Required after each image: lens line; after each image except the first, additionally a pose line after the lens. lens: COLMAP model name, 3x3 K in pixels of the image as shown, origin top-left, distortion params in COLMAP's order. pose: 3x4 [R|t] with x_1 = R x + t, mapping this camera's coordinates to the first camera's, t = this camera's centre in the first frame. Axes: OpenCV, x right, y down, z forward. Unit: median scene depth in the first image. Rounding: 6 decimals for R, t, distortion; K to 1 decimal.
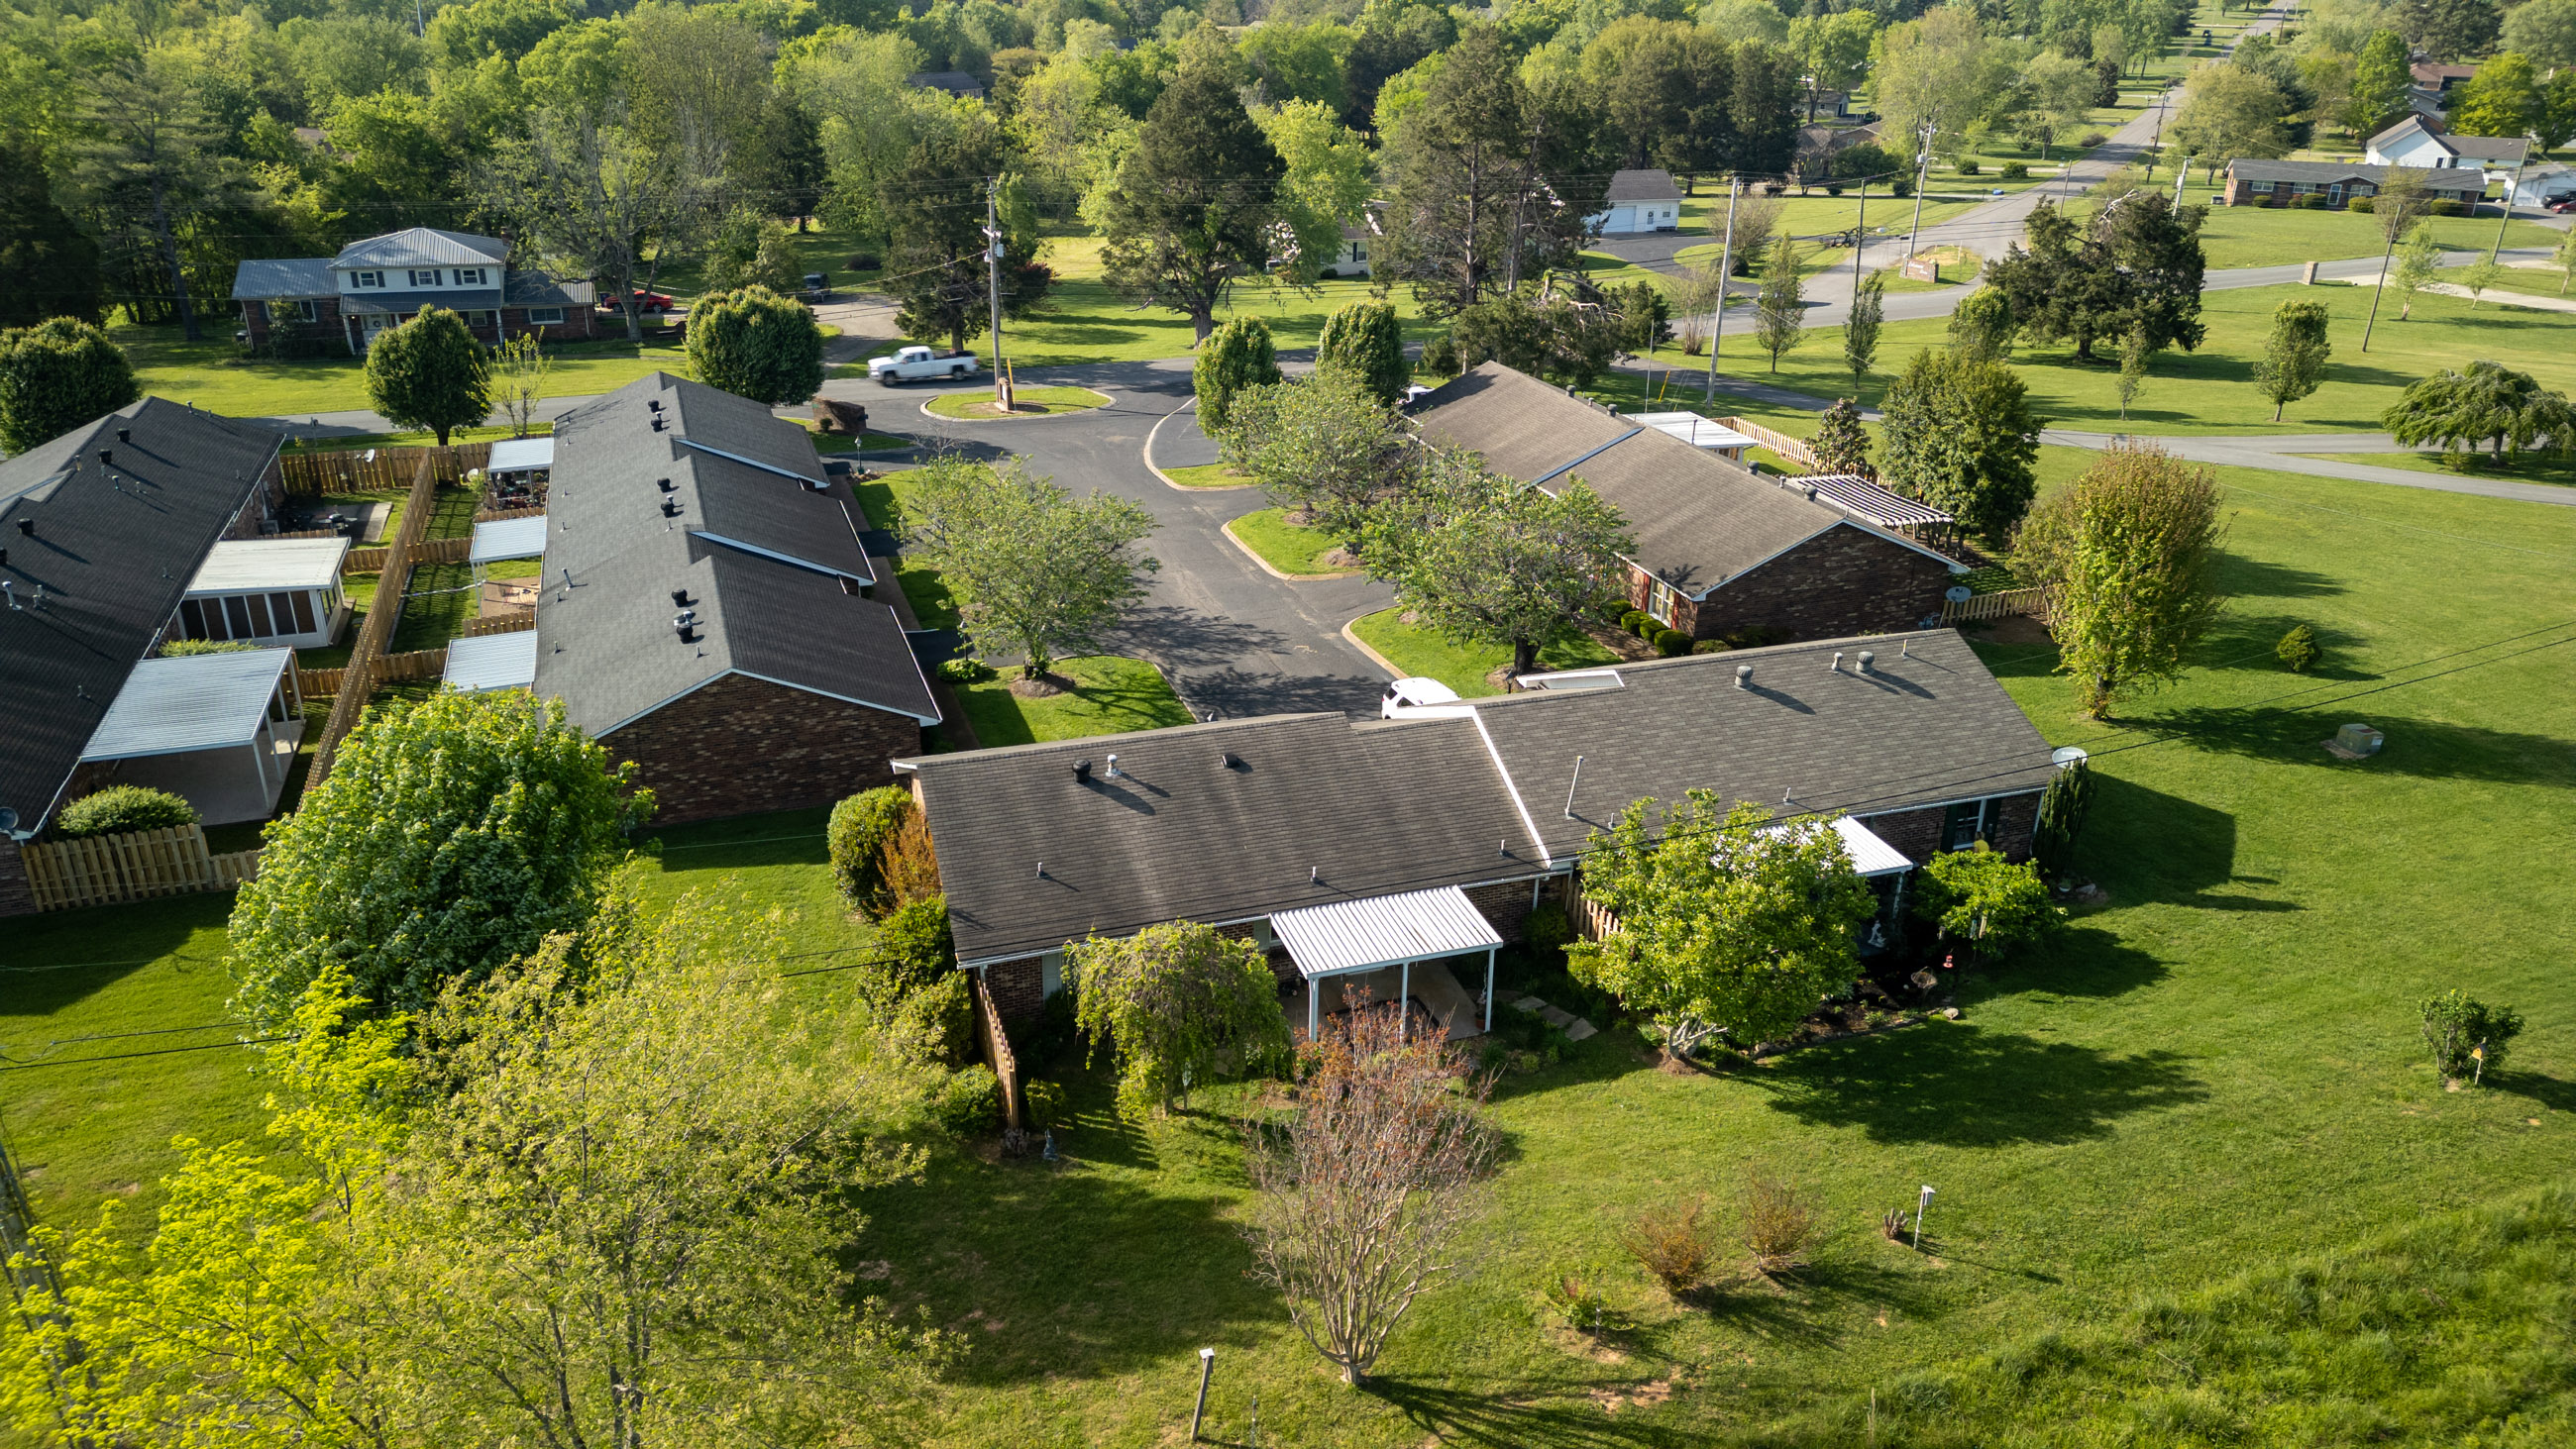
lens RADIAL K [[1788.3, 0, 1290.8], [0, 1788.3, 720.2], [0, 0, 1]] dist [0.076251, -0.085774]
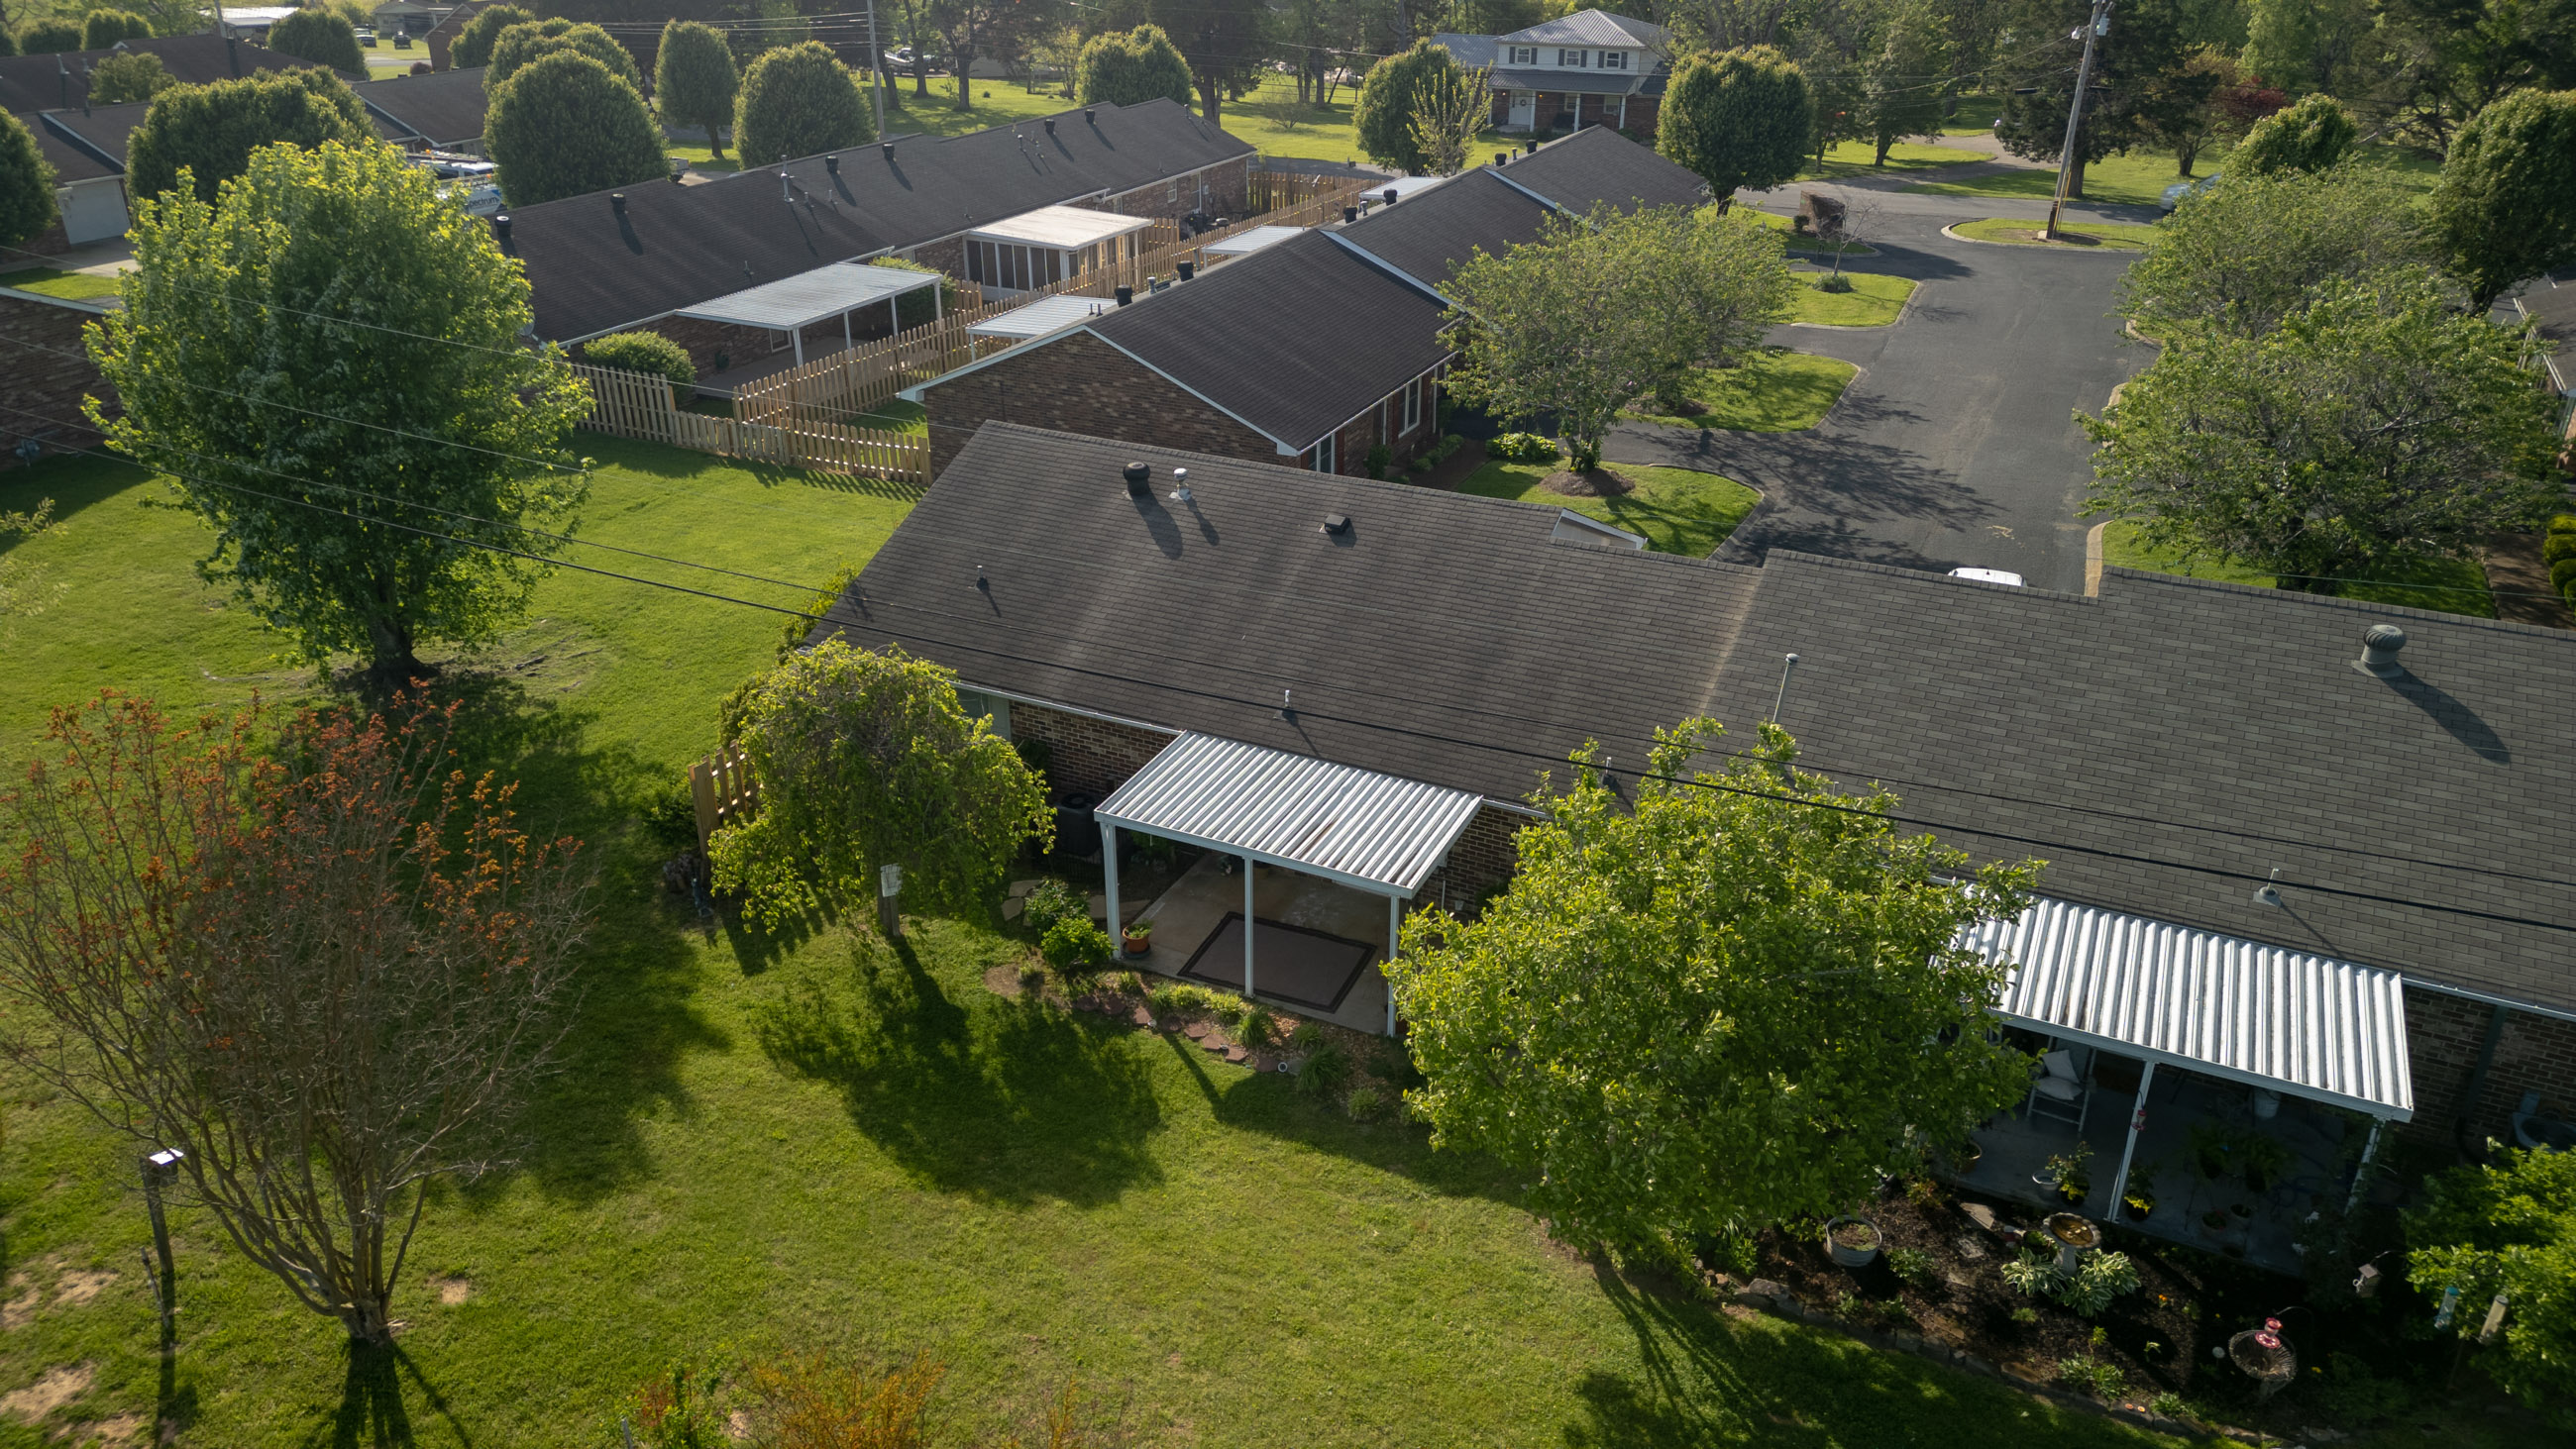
lens RADIAL K [[1788.3, 0, 1290.8], [0, 1788.3, 720.2], [0, 0, 1]] dist [0.076251, -0.085774]
pose [[0.708575, 0.294153, -0.641401, 0.360684], [-0.268111, 0.953032, 0.140881, 0.003512], [0.652716, 0.072142, 0.754160, 0.454284]]
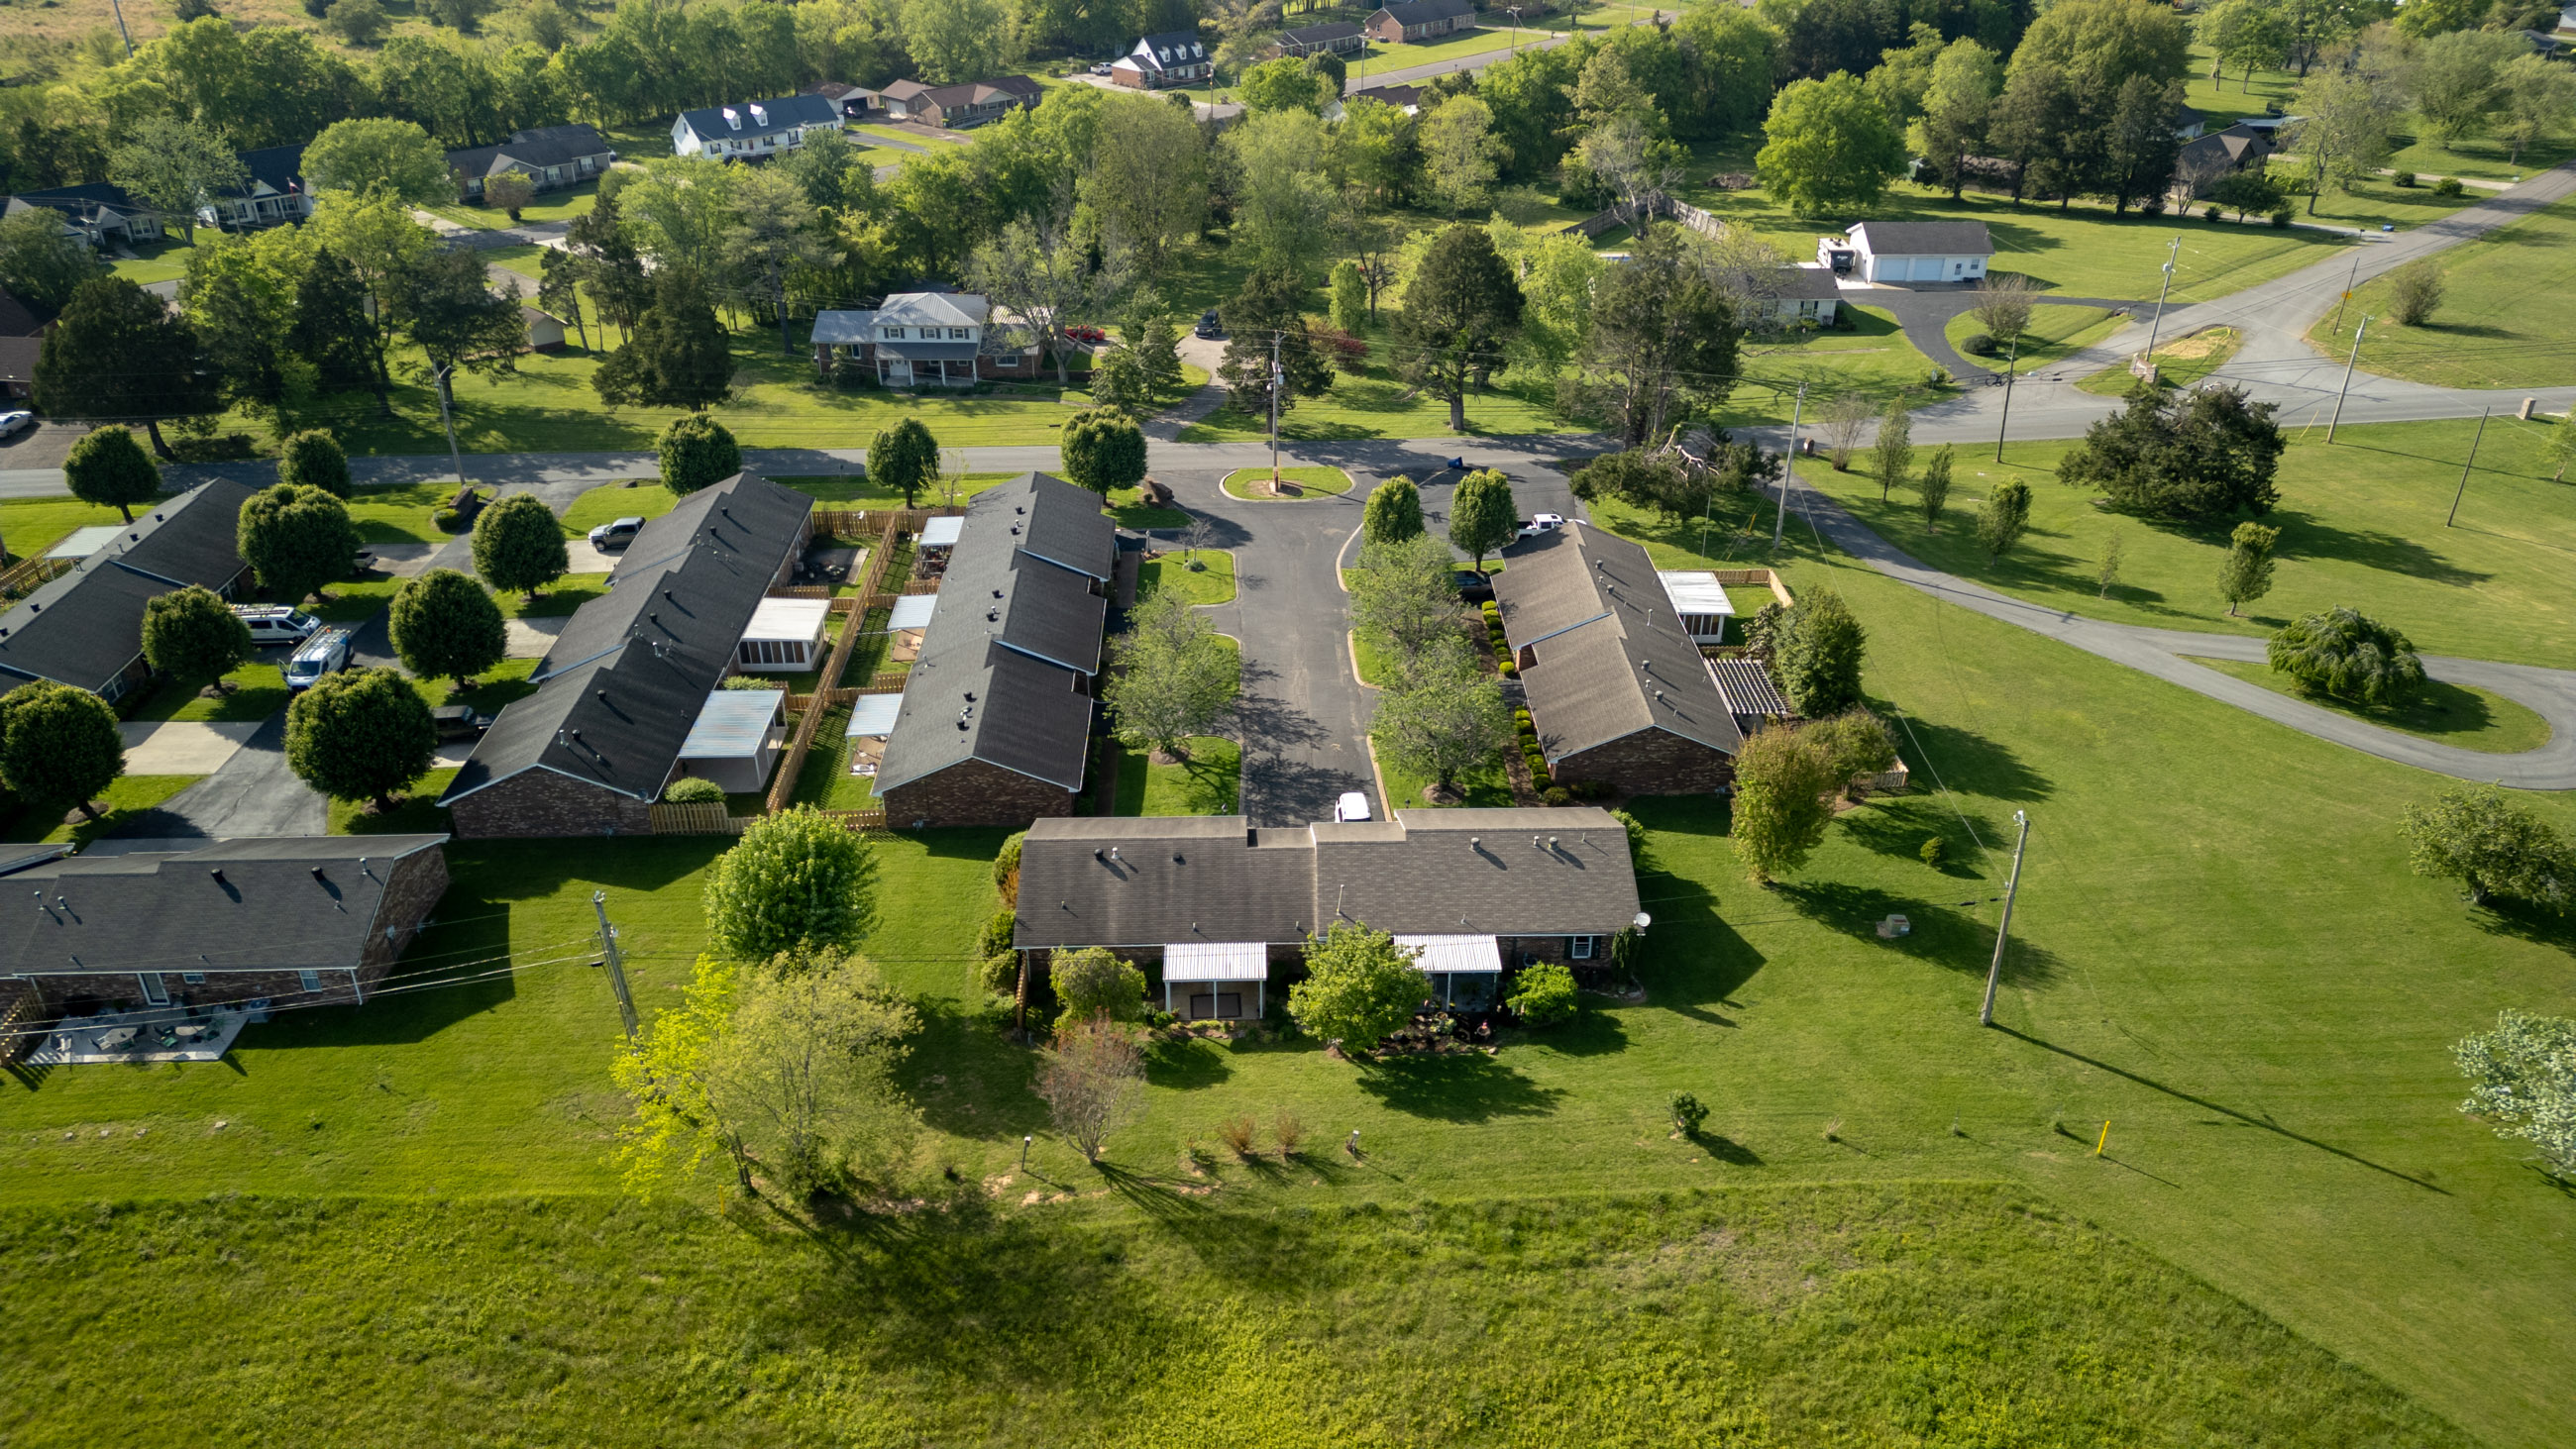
lens RADIAL K [[1788.3, 0, 1290.8], [0, 1788.3, 720.2], [0, 0, 1]] dist [0.076251, -0.085774]
pose [[0.953221, 0.135611, -0.270147, 0.542282], [-0.107387, 0.987342, 0.116719, -0.335435], [0.282556, -0.082249, 0.955718, -0.752294]]
